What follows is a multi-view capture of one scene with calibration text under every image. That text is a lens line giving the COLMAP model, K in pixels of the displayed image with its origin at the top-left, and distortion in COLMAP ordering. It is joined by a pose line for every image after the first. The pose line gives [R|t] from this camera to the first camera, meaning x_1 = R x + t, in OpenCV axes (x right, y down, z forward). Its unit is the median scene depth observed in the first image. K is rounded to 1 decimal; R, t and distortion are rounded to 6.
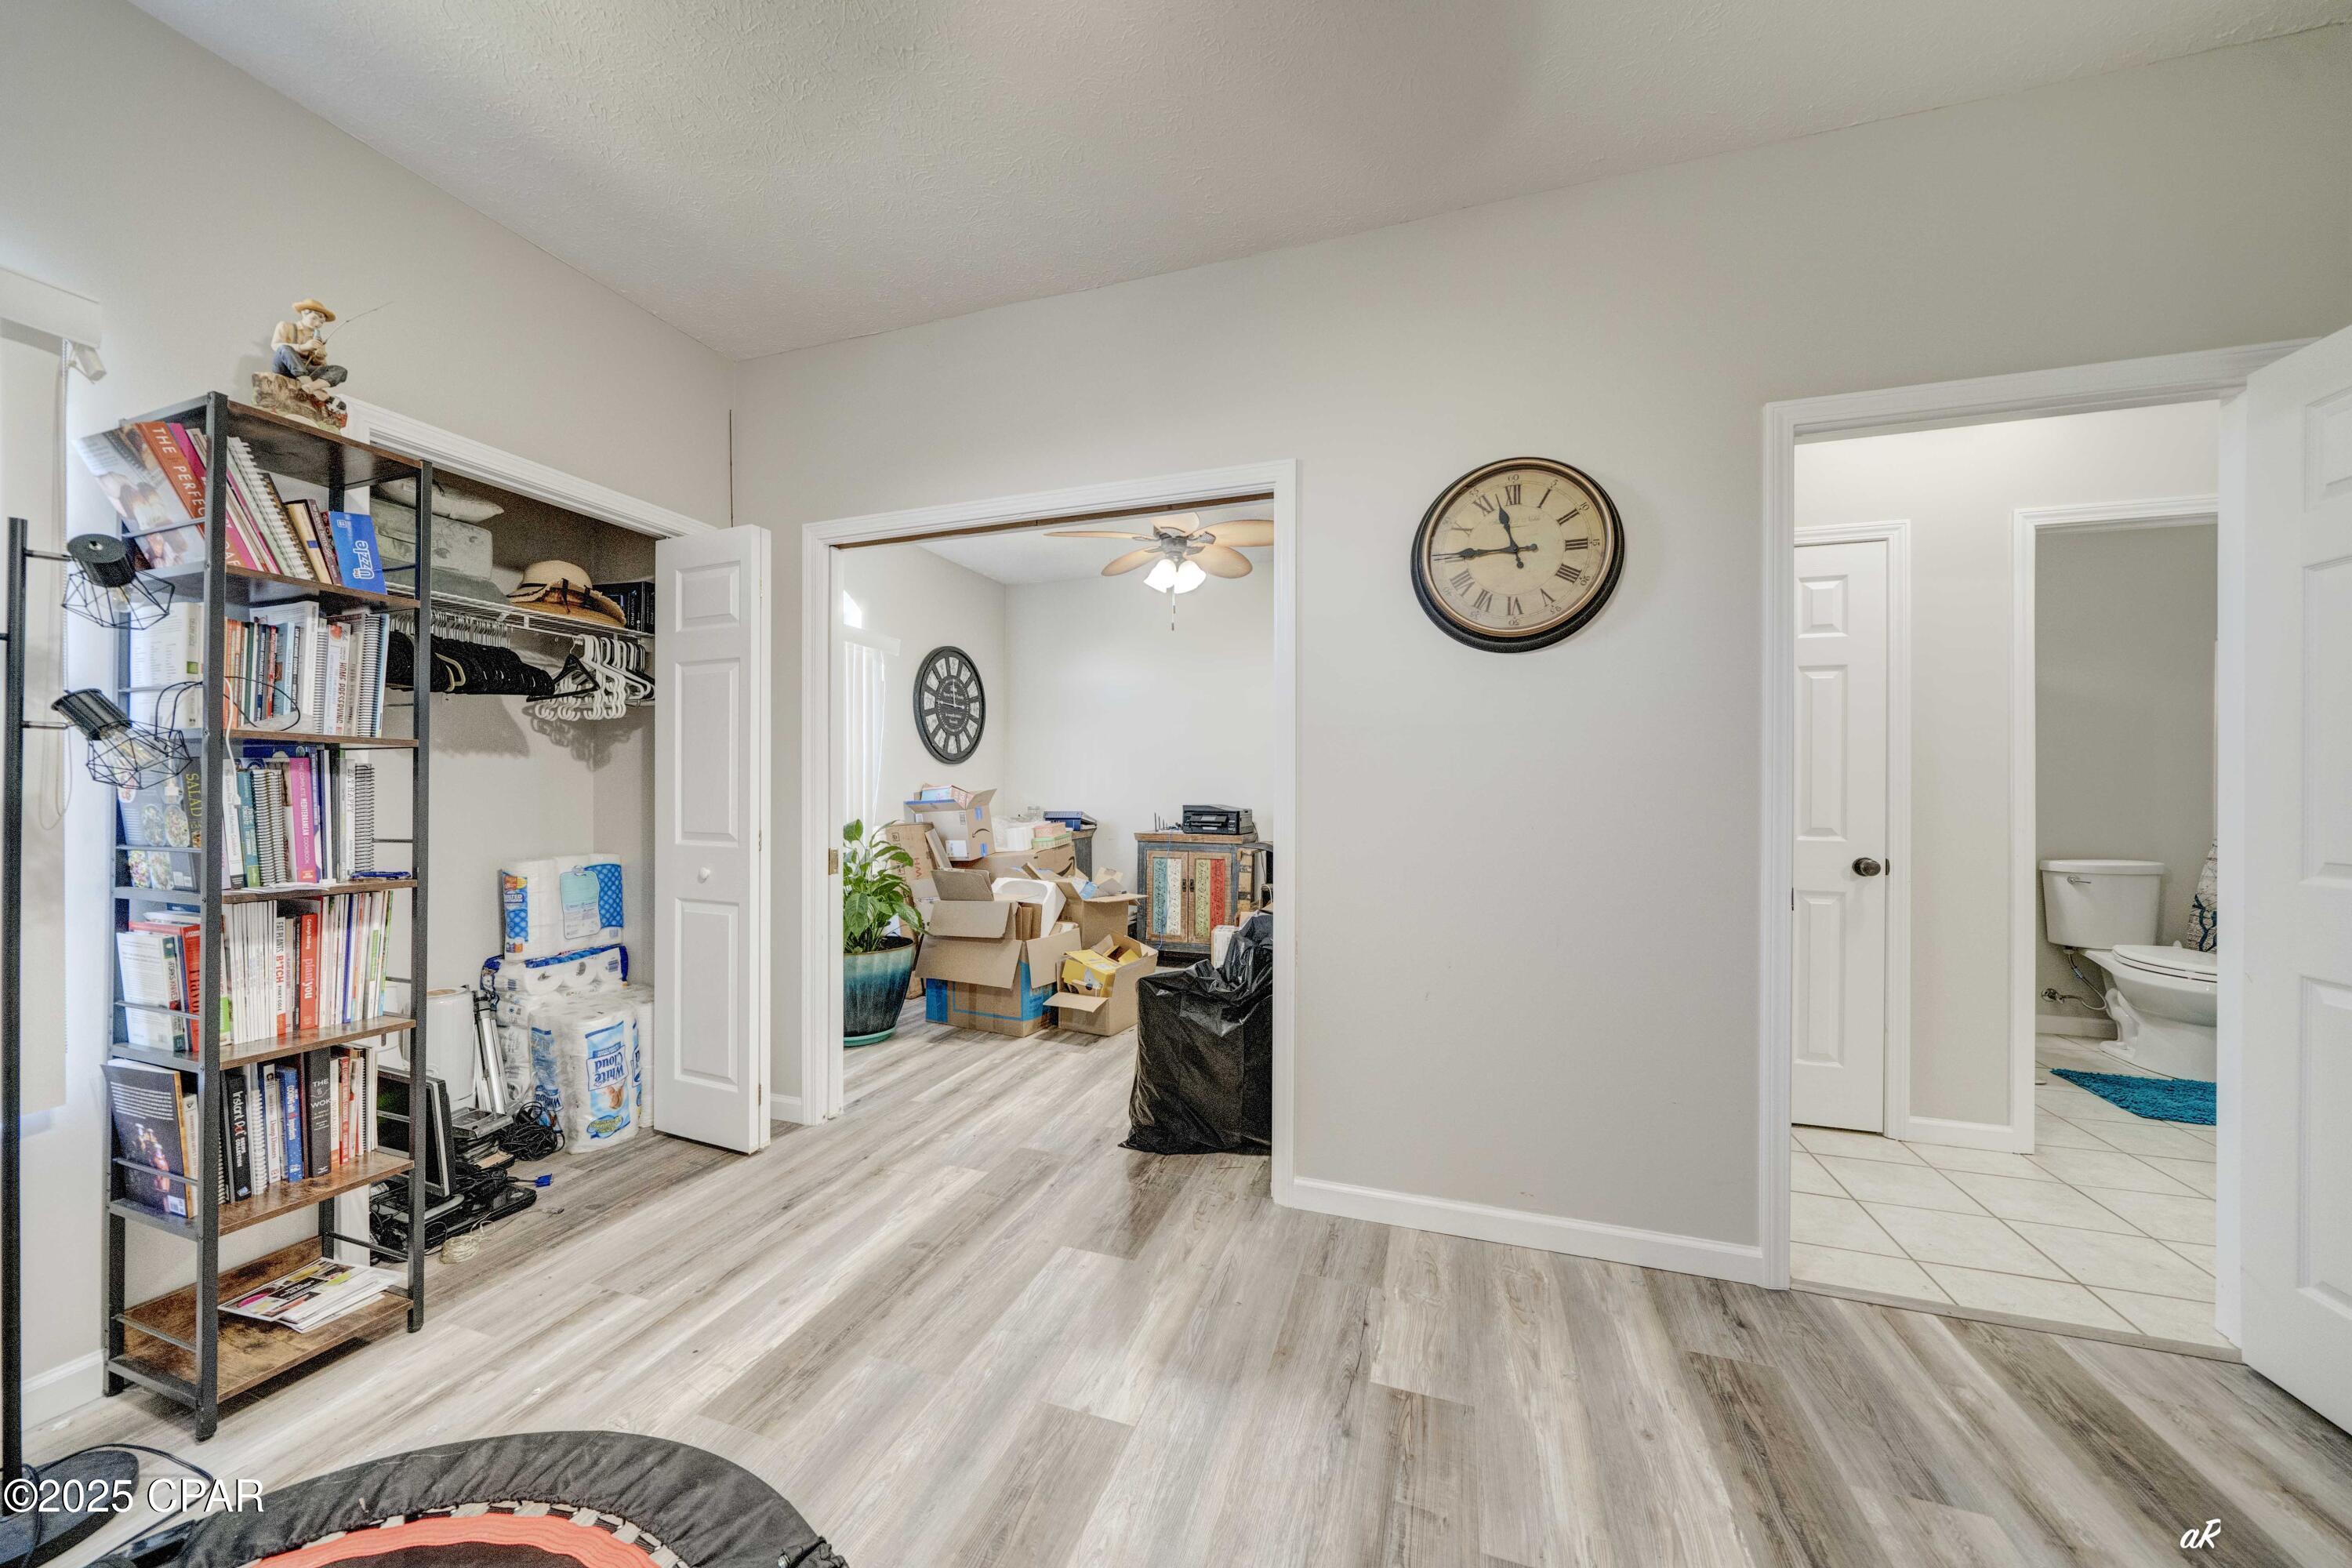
lens RADIAL K [[824.0, 0, 1172.4], [0, 824.0, 788.3], [0, 0, 1]] dist [-0.005507, -0.000393]
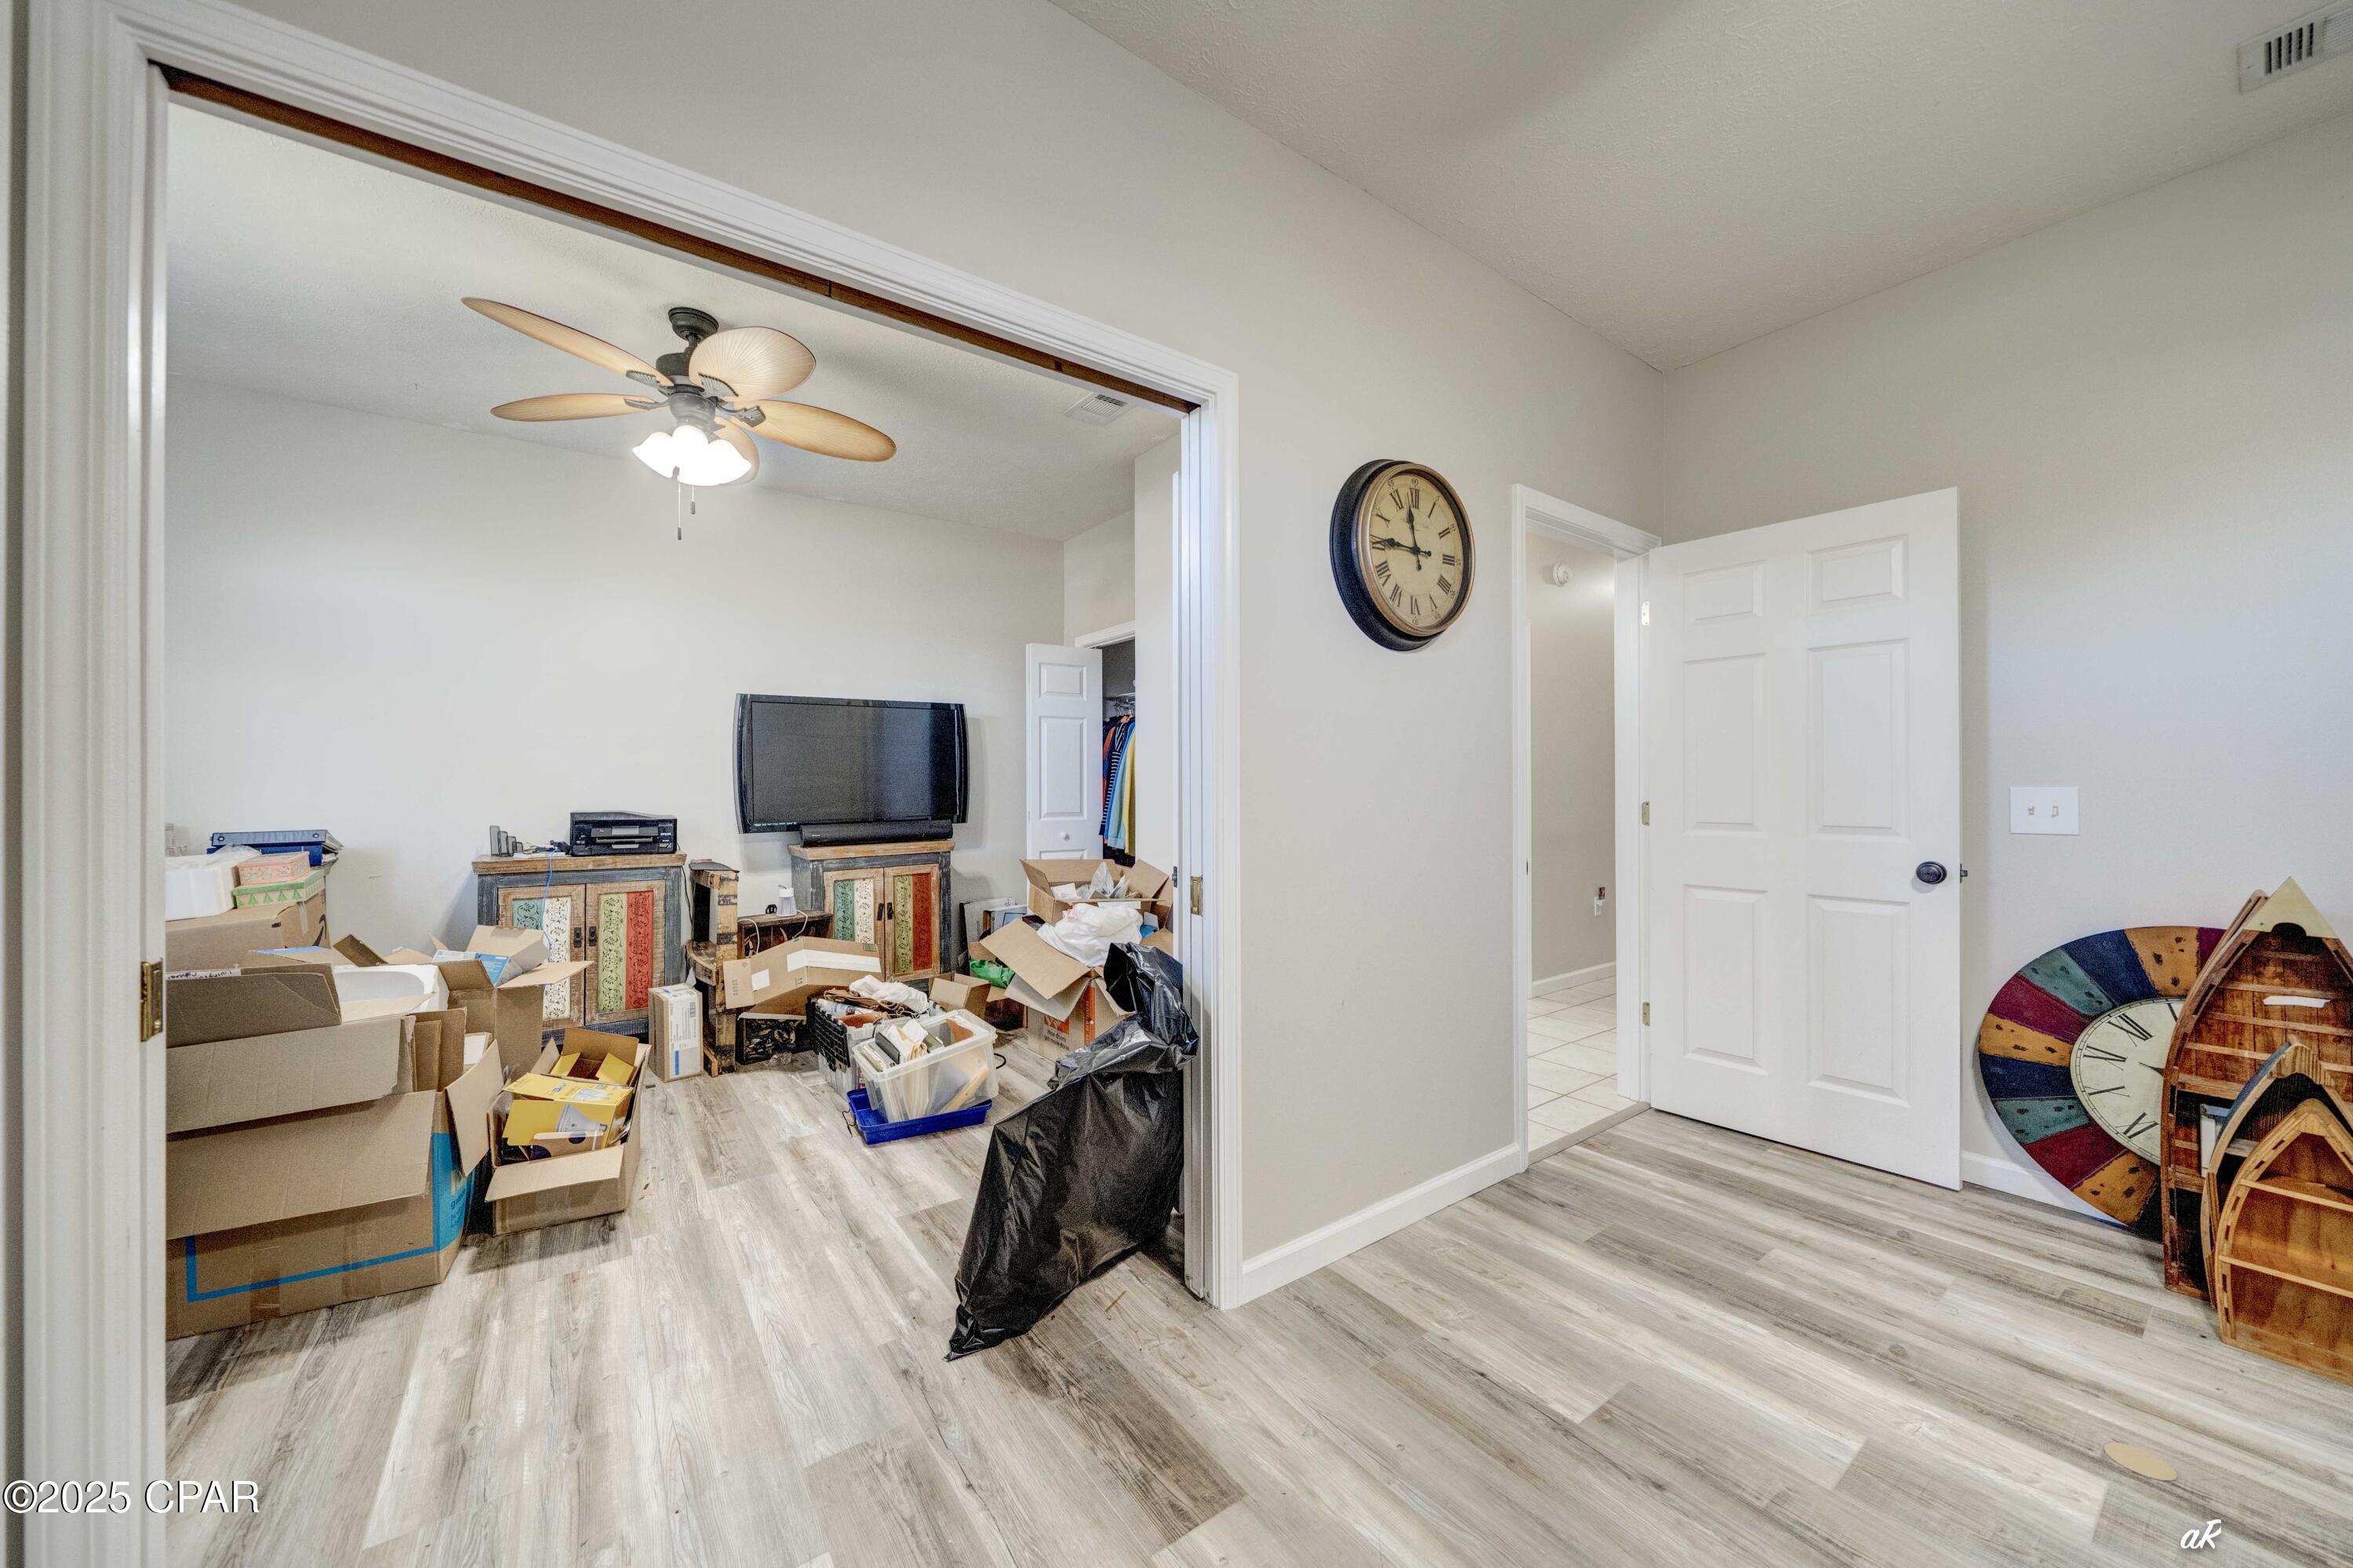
lens RADIAL K [[824.4, 0, 1182.2], [0, 824.4, 783.6], [0, 0, 1]] dist [-0.005507, -0.000393]
pose [[0.586021, 0.000796, 0.810296, -0.484059], [0.003493, 0.999988, -0.003508, 0.003561], [-0.810289, 0.004886, 0.586011, 0.515951]]
